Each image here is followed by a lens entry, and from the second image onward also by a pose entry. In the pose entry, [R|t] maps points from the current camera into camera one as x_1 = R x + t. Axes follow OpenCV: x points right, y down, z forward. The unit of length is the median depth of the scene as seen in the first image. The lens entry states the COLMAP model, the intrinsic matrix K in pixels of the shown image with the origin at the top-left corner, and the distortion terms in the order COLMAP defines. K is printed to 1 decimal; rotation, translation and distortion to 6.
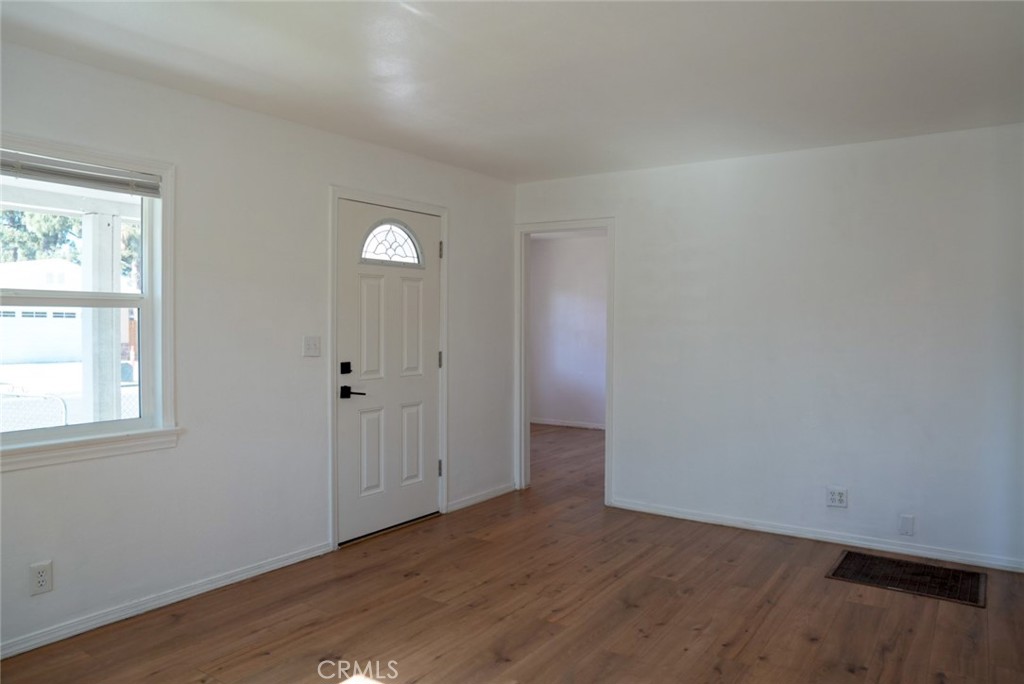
lens RADIAL K [[701.6, 0, 513.5], [0, 701.6, 338.4], [0, 0, 1]] dist [-0.119260, 0.090990]
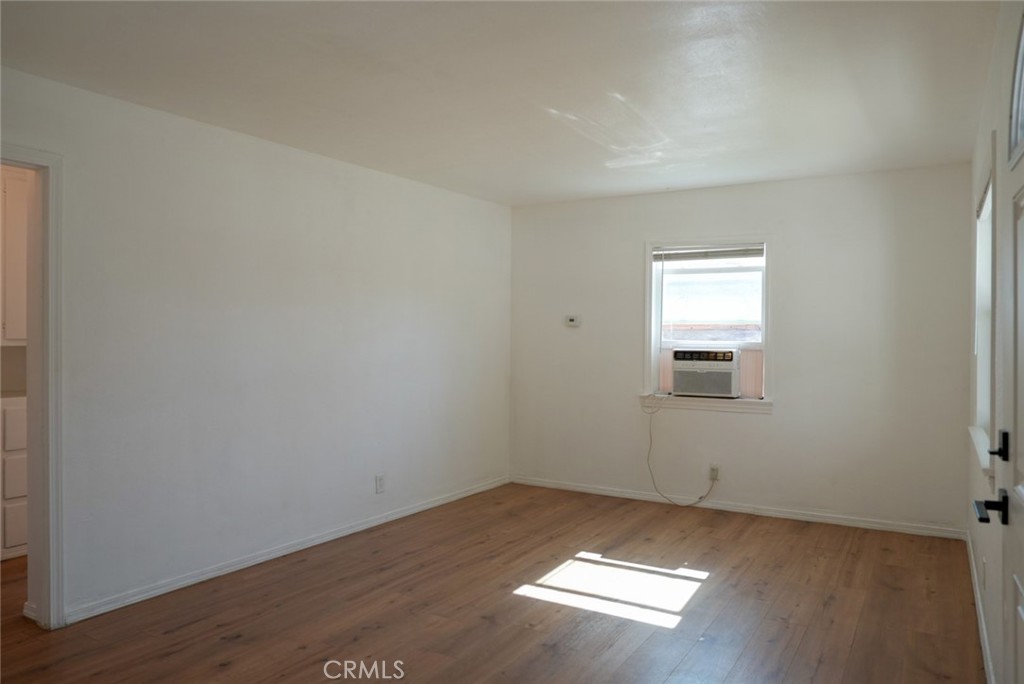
lens RADIAL K [[701.6, 0, 513.5], [0, 701.6, 338.4], [0, 0, 1]] dist [-0.119260, 0.090990]
pose [[-0.998218, -0.008999, -0.058984, 0.080224], [-0.010190, 0.999750, 0.019926, -0.022549], [0.058790, 0.020491, -0.998060, 1.524542]]
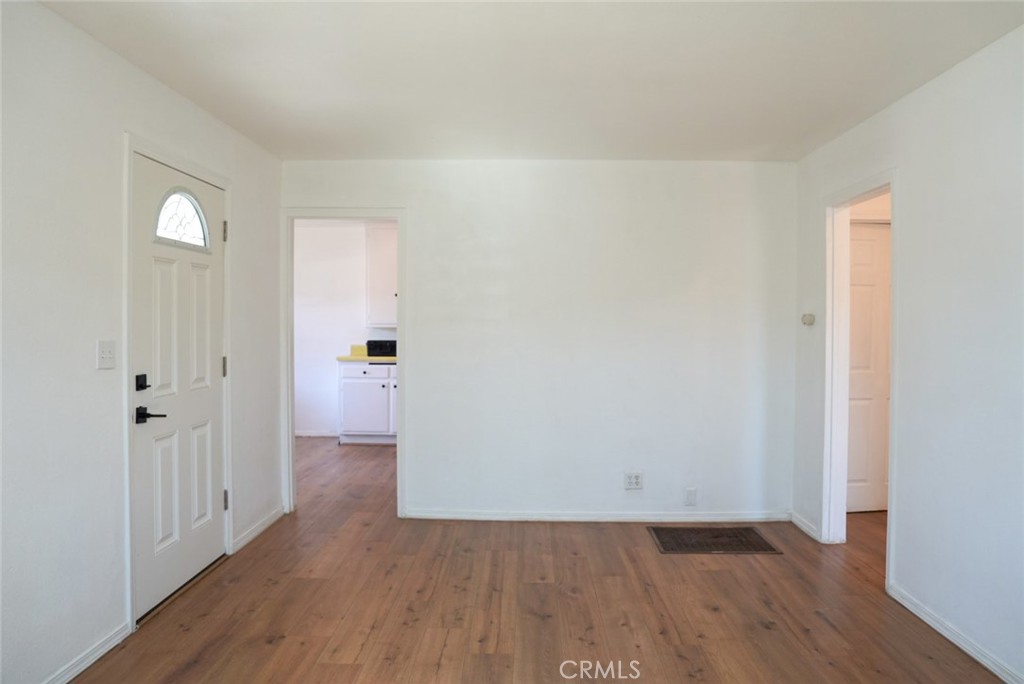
lens RADIAL K [[701.6, 0, 513.5], [0, 701.6, 338.4], [0, 0, 1]] dist [-0.119260, 0.090990]
pose [[0.833919, -0.011453, 0.551767, -0.347188], [0.009312, 0.999934, 0.006682, -0.006292], [-0.551808, -0.000434, 0.833971, 0.196371]]
